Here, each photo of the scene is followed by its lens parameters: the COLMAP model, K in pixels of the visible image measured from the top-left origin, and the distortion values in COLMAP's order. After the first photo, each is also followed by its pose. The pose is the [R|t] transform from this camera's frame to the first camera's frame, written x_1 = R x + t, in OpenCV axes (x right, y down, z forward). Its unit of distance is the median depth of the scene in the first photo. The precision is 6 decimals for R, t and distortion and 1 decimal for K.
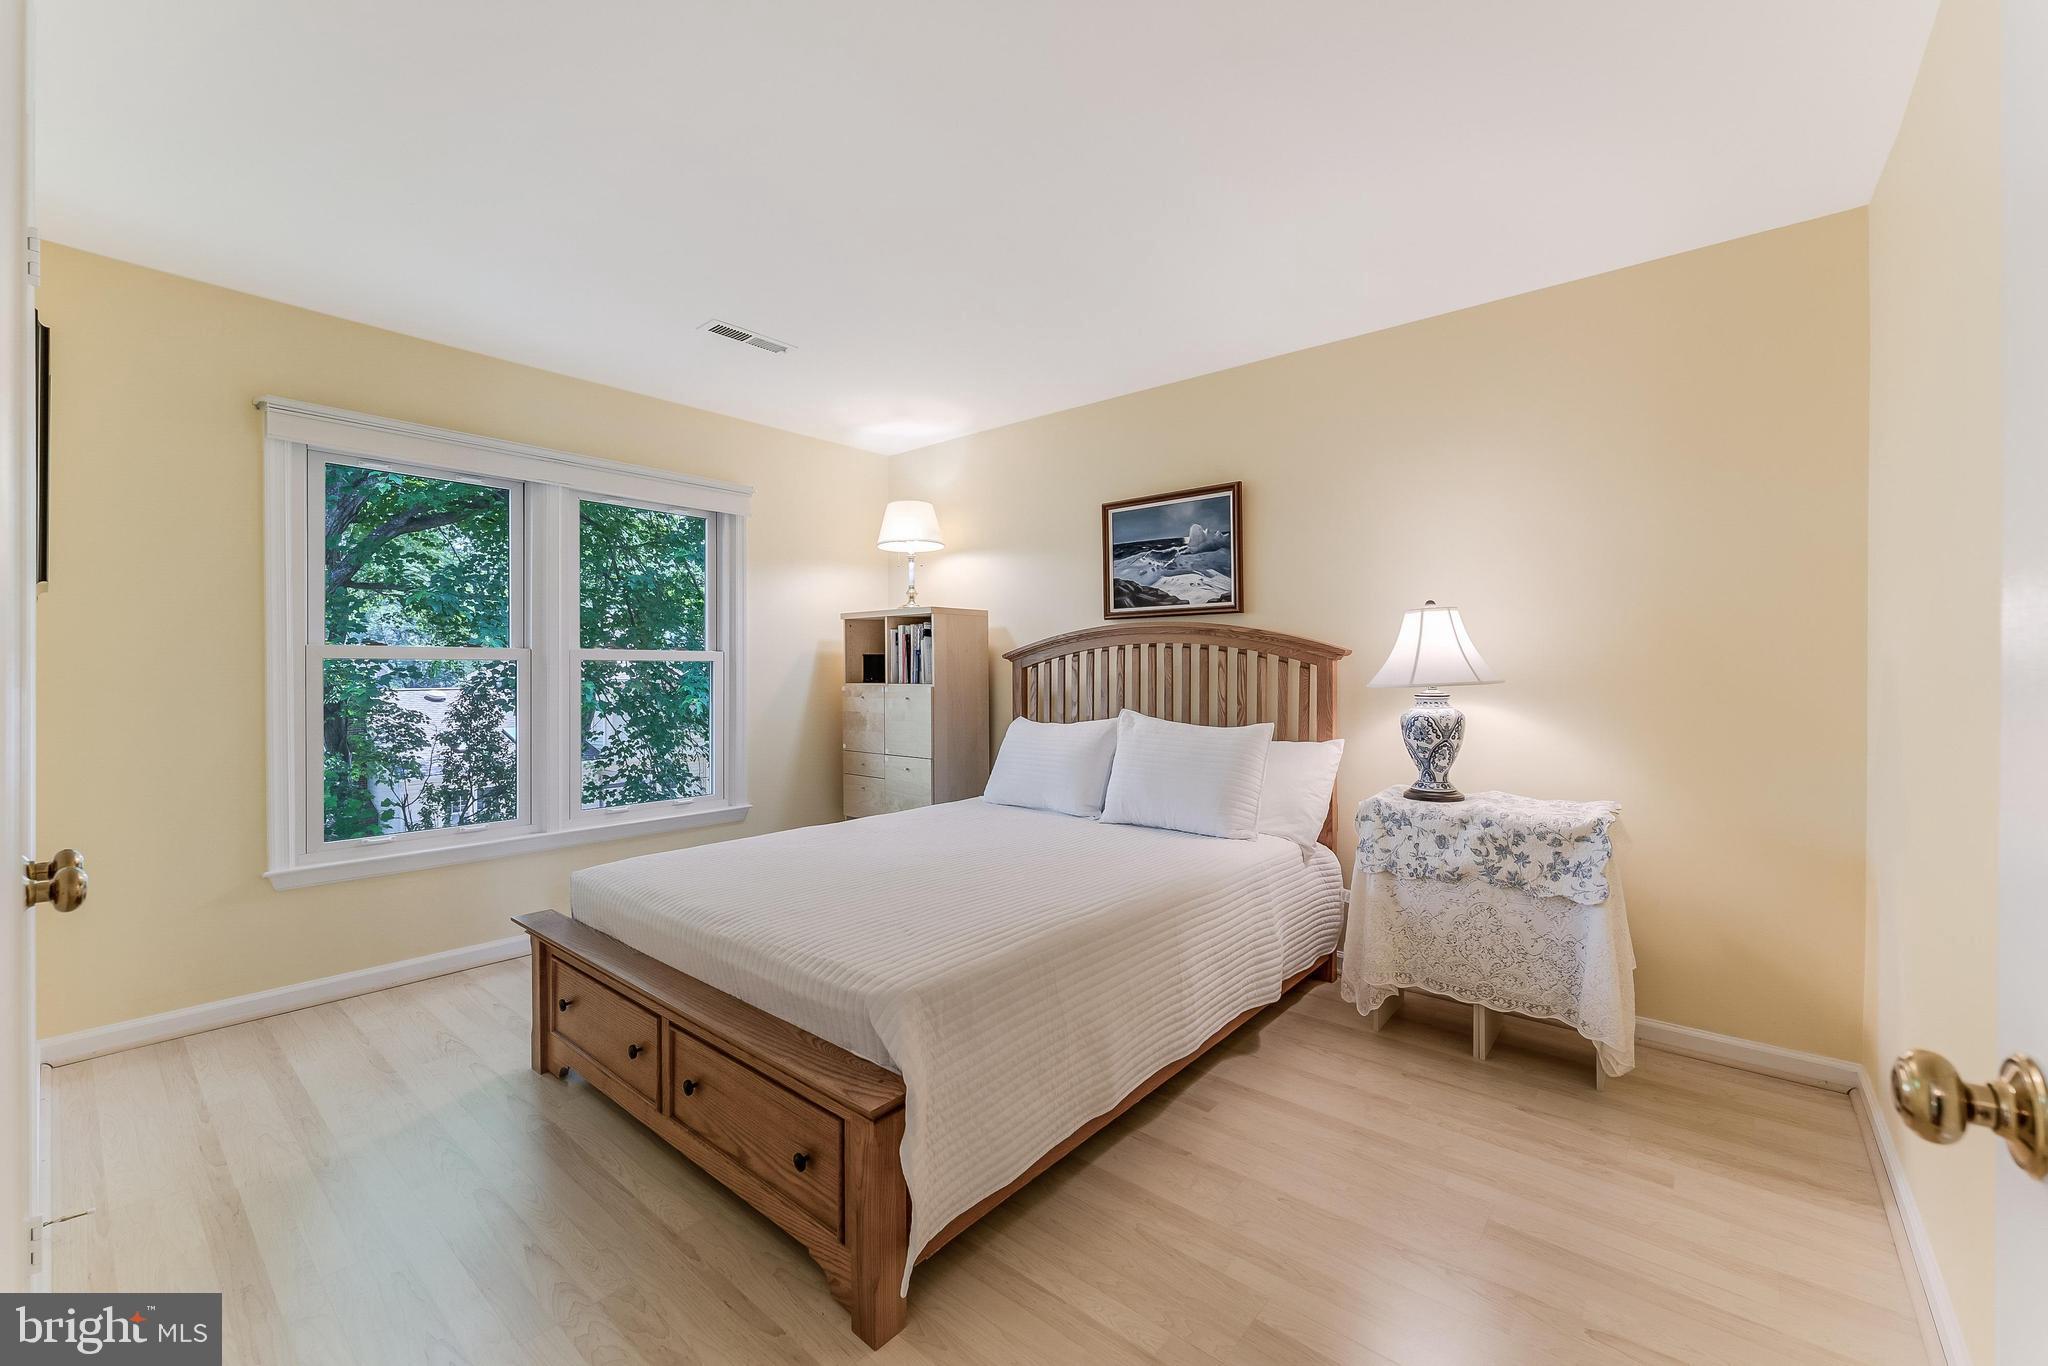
lens RADIAL K [[832.2, 0, 1021.2], [0, 832.2, 678.5], [0, 0, 1]] dist [0.002360, 0.000066]
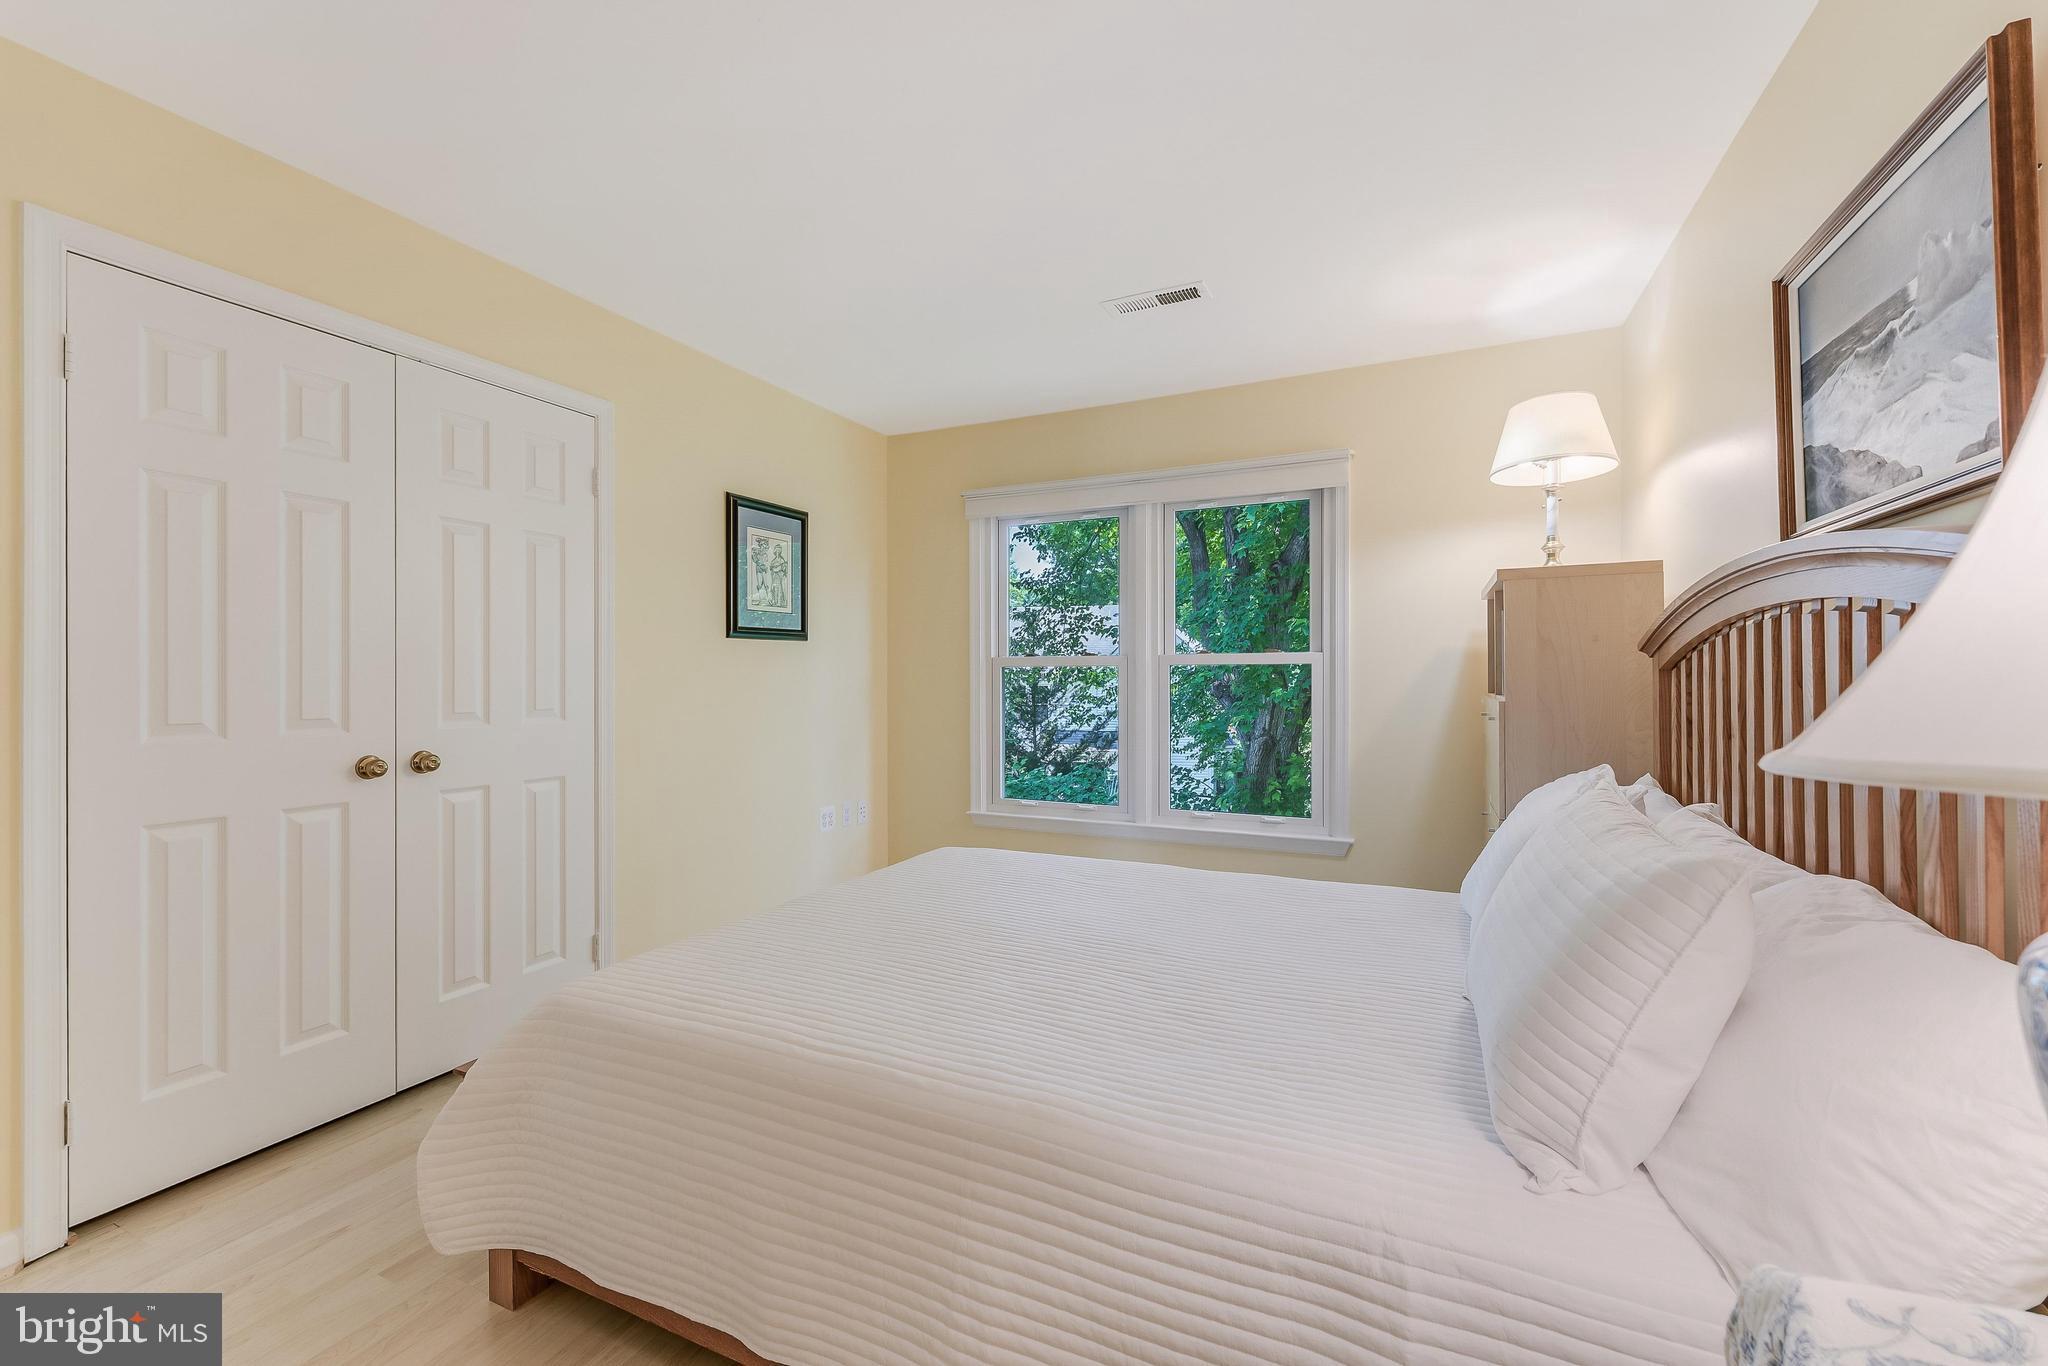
lens RADIAL K [[832.2, 0, 1024.0], [0, 832.2, 675.4], [0, 0, 1]] dist [0.002360, 0.000066]
pose [[0.259278, 0.000115, -0.965803, 0.434939], [-0.003040, 0.999995, -0.000698, -0.007903], [0.965798, 0.003117, 0.259277, 0.565011]]
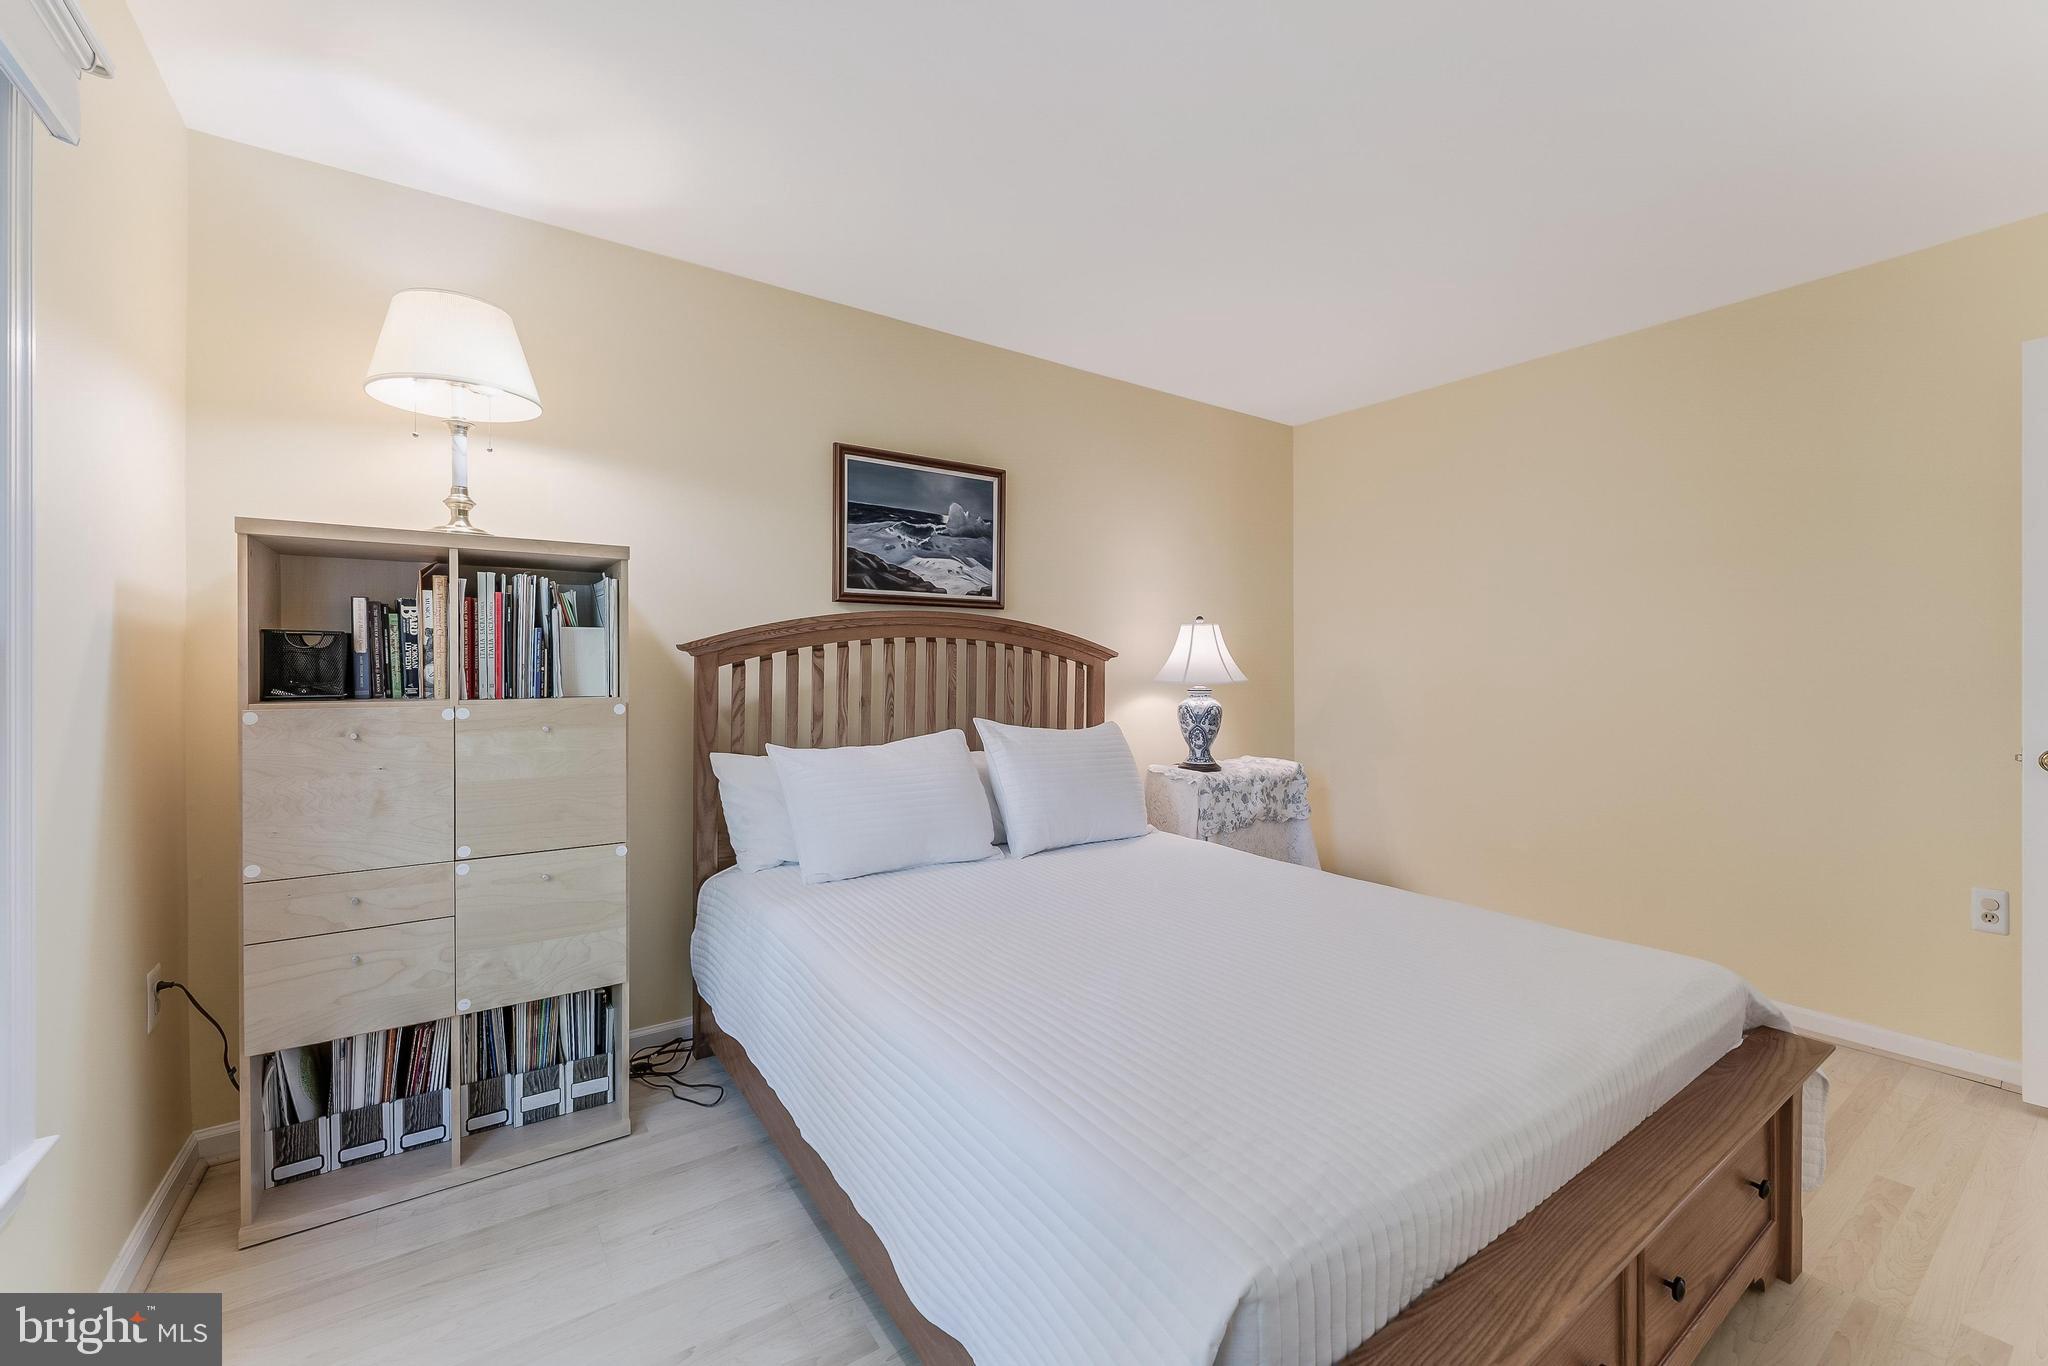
lens RADIAL K [[832.2, 0, 1026.8], [0, 832.2, 670.7], [0, 0, 1]] dist [0.002360, 0.000066]
pose [[0.247876, -0.002823, 0.968788, -0.615251], [0.007186, 0.999974, 0.001076, -0.009381], [-0.968765, 0.006695, 0.247889, 0.704841]]
